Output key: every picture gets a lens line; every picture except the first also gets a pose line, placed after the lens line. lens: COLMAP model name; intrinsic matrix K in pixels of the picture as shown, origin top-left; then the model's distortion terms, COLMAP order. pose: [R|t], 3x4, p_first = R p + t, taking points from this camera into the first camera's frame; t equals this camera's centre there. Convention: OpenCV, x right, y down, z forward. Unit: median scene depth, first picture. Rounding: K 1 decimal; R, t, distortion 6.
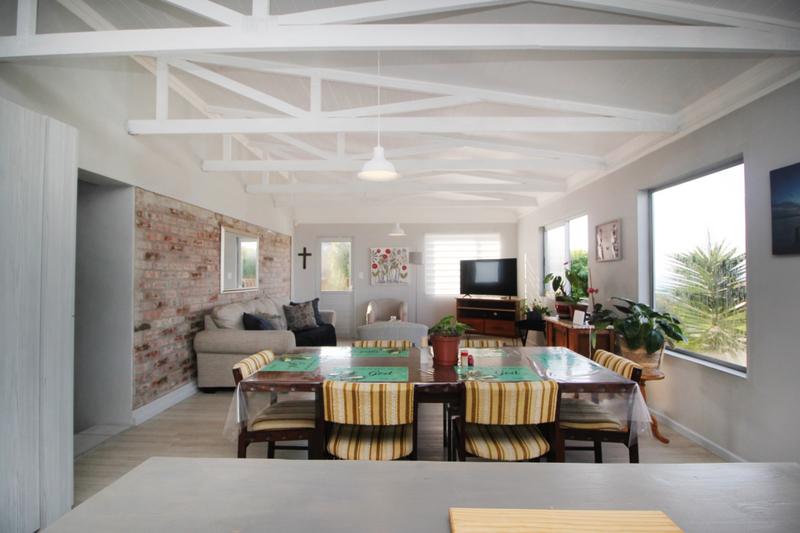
lens RADIAL K [[376.1, 0, 402.6], [0, 376.1, 263.8], [0, 0, 1]] dist [-0.000025, -0.012567]
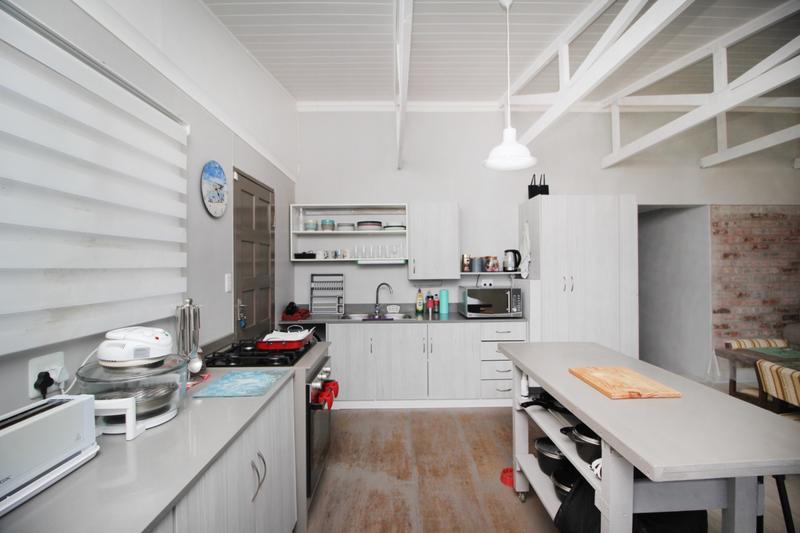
lens RADIAL K [[376.1, 0, 402.6], [0, 376.1, 263.8], [0, 0, 1]] dist [-0.000025, -0.012567]
pose [[0.032039, -0.001075, -0.999486, 0.541054], [0.036577, 0.999331, 0.000097, -0.033250], [0.998817, -0.036561, 0.032057, -0.136136]]
